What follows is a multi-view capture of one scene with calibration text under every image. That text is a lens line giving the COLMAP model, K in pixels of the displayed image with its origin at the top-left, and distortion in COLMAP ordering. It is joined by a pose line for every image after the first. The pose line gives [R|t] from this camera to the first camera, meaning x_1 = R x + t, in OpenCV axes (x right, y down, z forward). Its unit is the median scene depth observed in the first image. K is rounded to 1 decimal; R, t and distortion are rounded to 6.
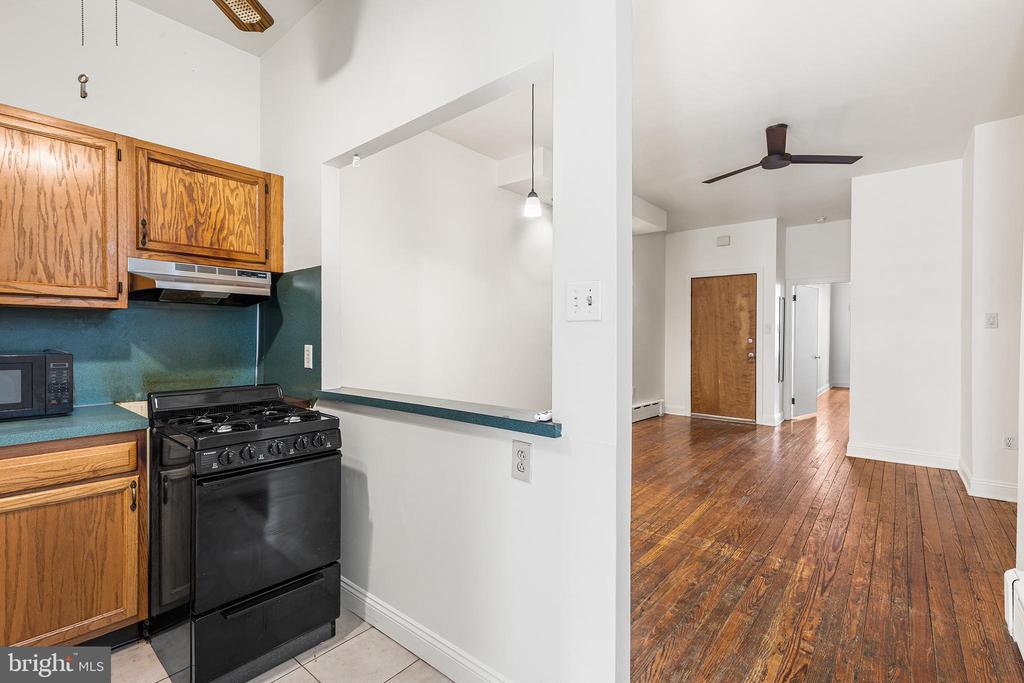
lens RADIAL K [[461.8, 0, 516.3], [0, 461.8, 341.7], [0, 0, 1]] dist [0.003034, -0.000785]
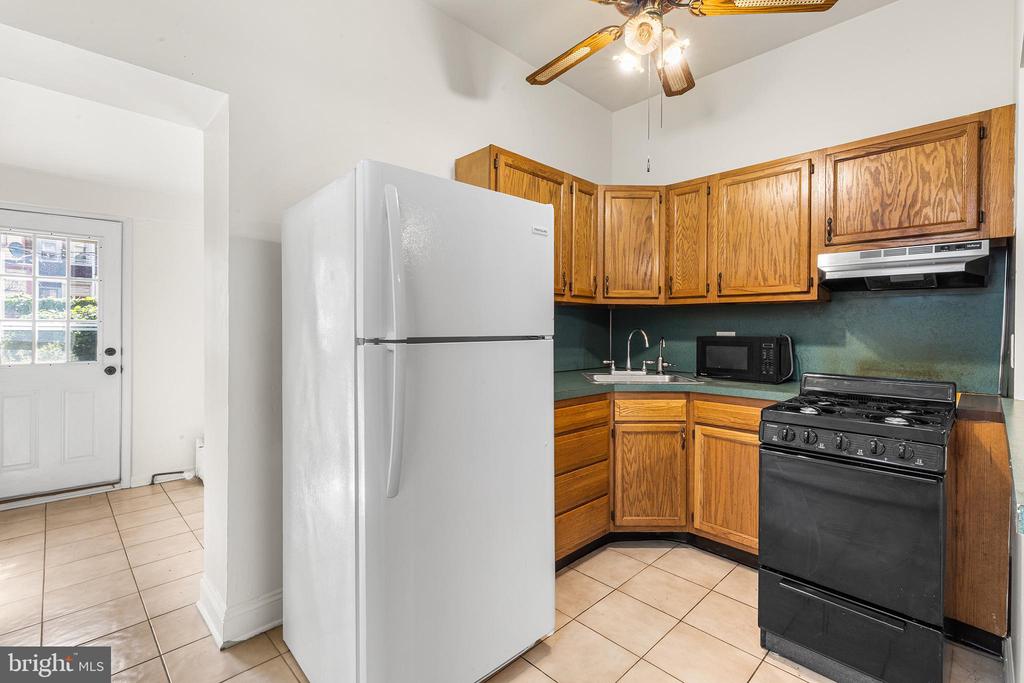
lens RADIAL K [[461.8, 0, 514.5], [0, 461.8, 330.4], [0, 0, 1]] dist [0.003034, -0.000785]
pose [[-0.104543, -0.000296, -0.994520, 0.258797], [-0.020475, 0.999789, 0.001855, 0.012342], [0.994310, 0.020556, -0.104527, 0.255777]]
